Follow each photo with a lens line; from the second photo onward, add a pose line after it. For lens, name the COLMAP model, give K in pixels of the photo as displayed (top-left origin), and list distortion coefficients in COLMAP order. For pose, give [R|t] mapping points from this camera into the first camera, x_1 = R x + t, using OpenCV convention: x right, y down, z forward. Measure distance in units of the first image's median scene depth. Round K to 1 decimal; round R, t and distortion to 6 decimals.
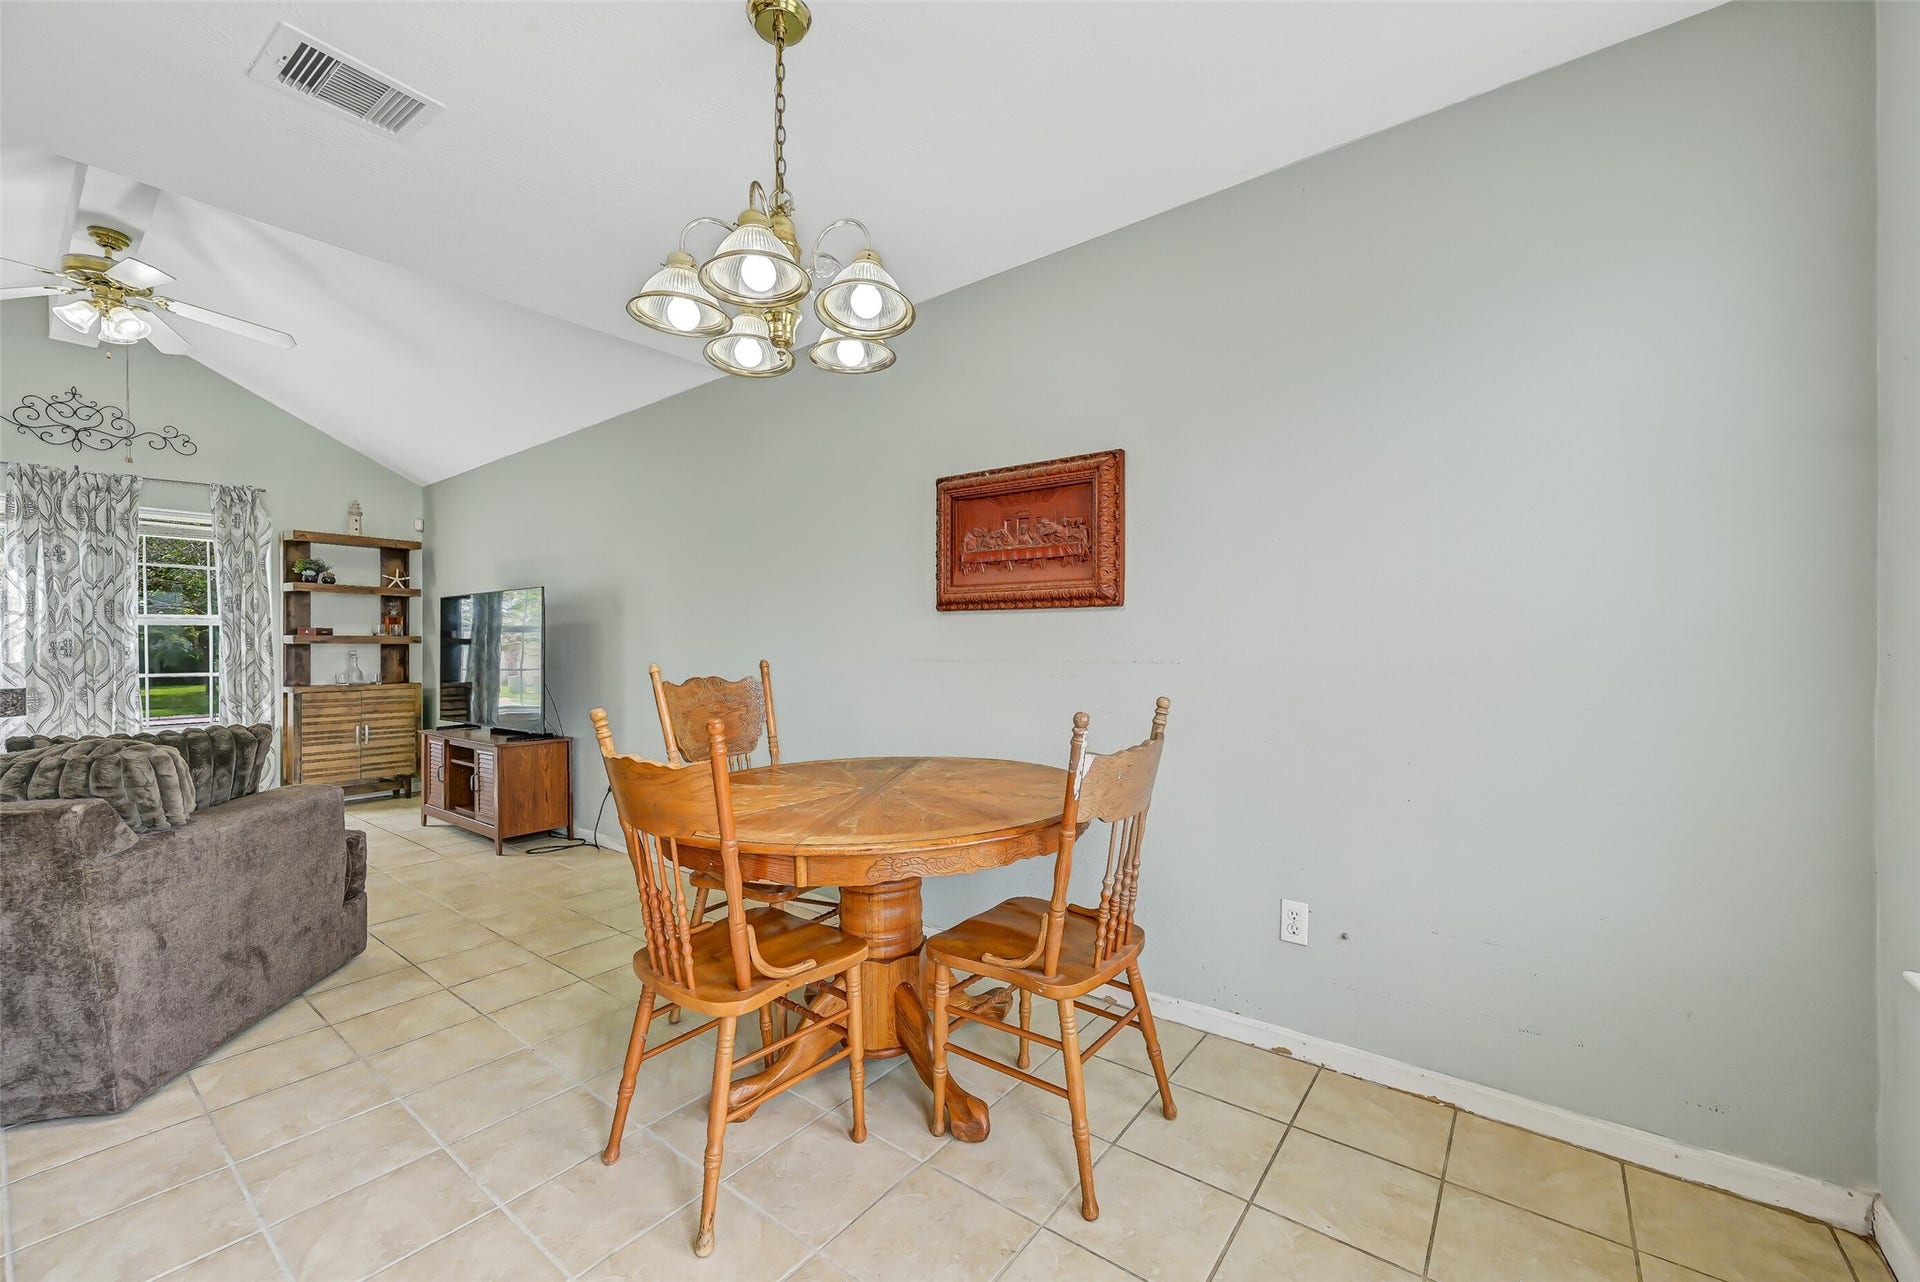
lens RADIAL K [[762.8, 0, 980.1], [0, 762.8, 645.6], [0, 0, 1]] dist [-0.000755, 0.000566]
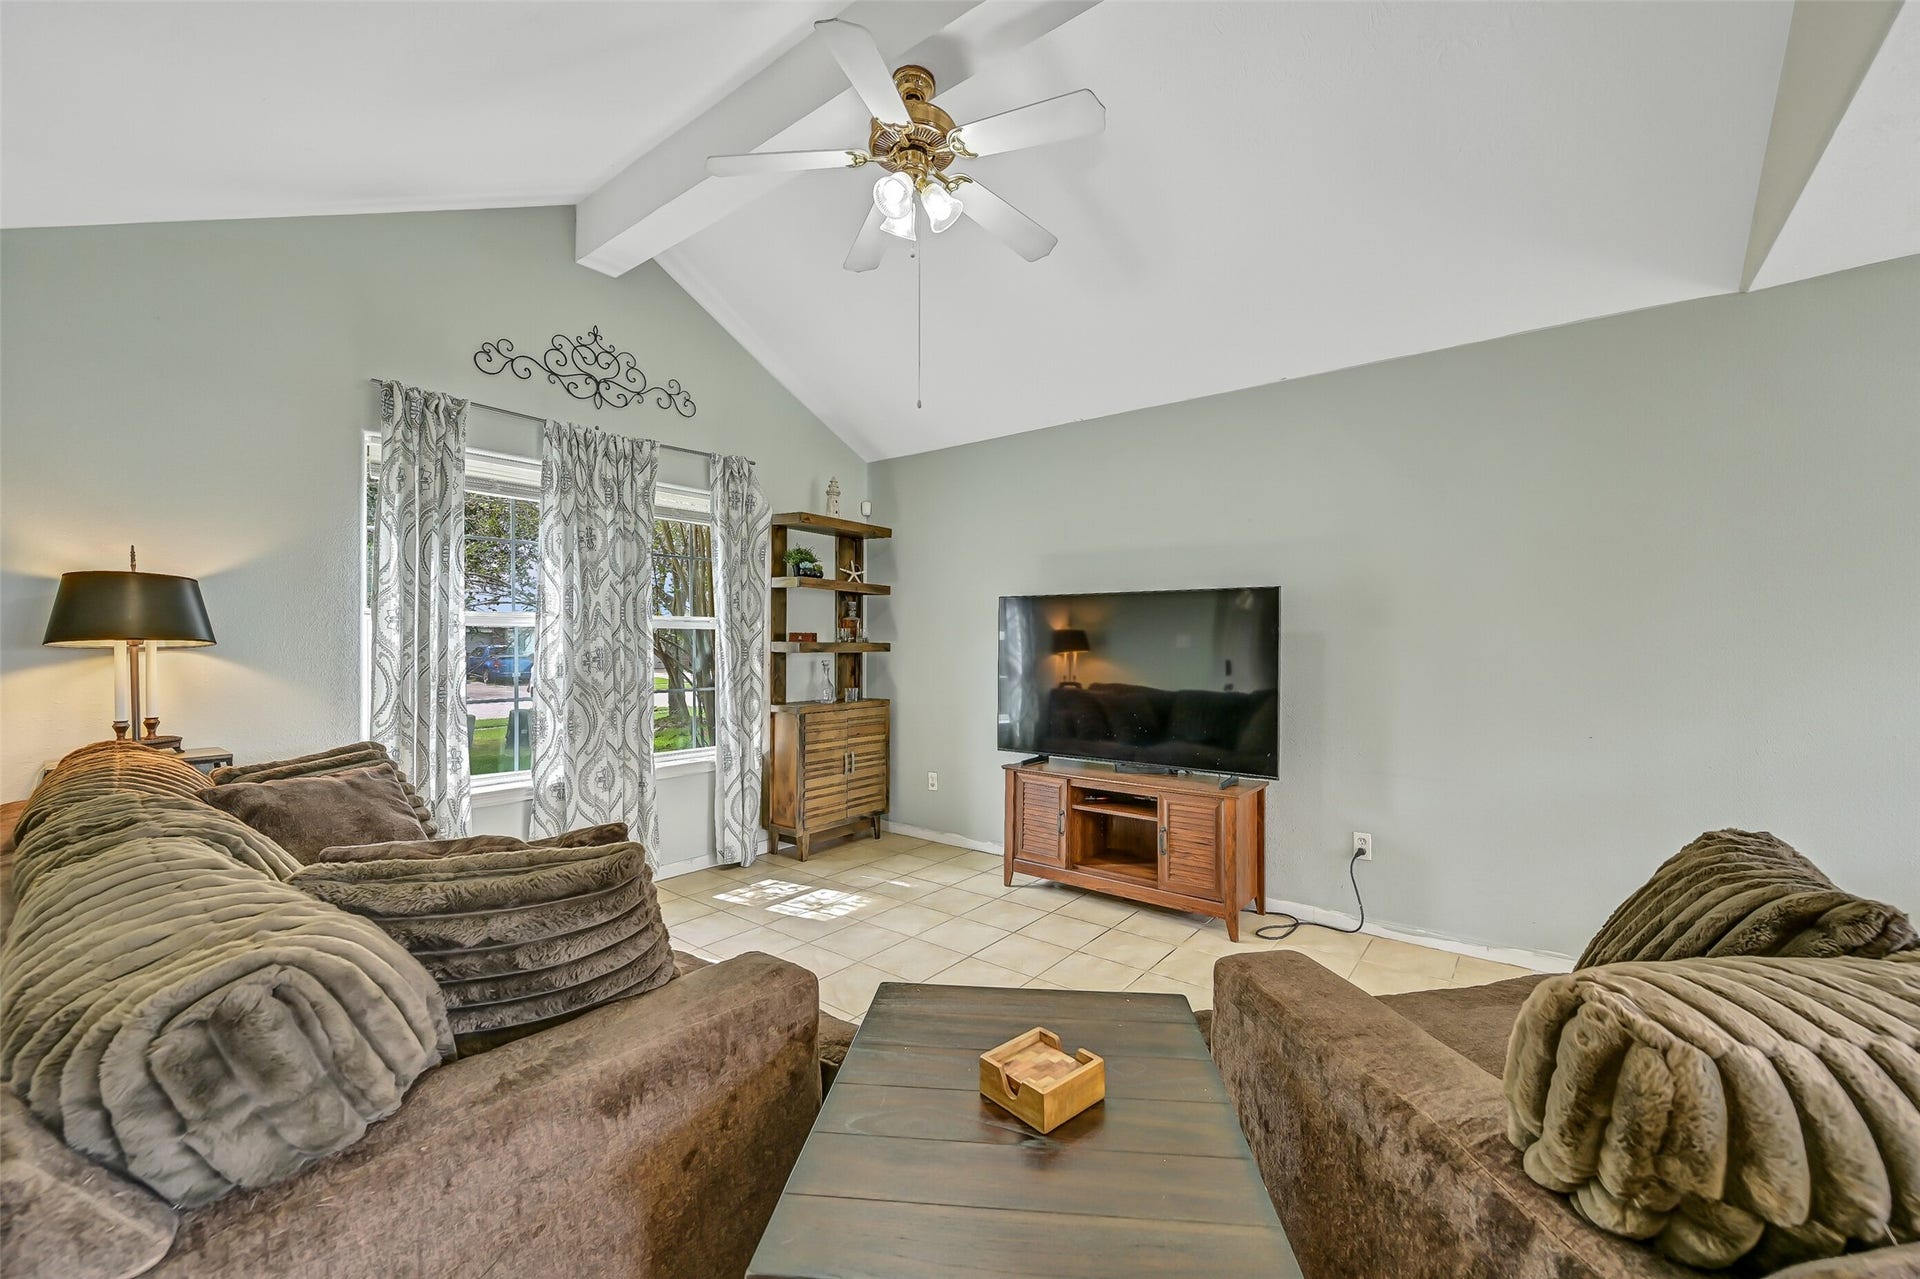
lens RADIAL K [[762.8, 0, 980.1], [0, 762.8, 644.1], [0, 0, 1]] dist [-0.000755, 0.000566]
pose [[0.999972, 0.006299, -0.003942, -0.727109], [-0.006287, 0.999976, 0.002934, -0.015539], [0.003960, -0.002909, 0.999988, 0.199759]]
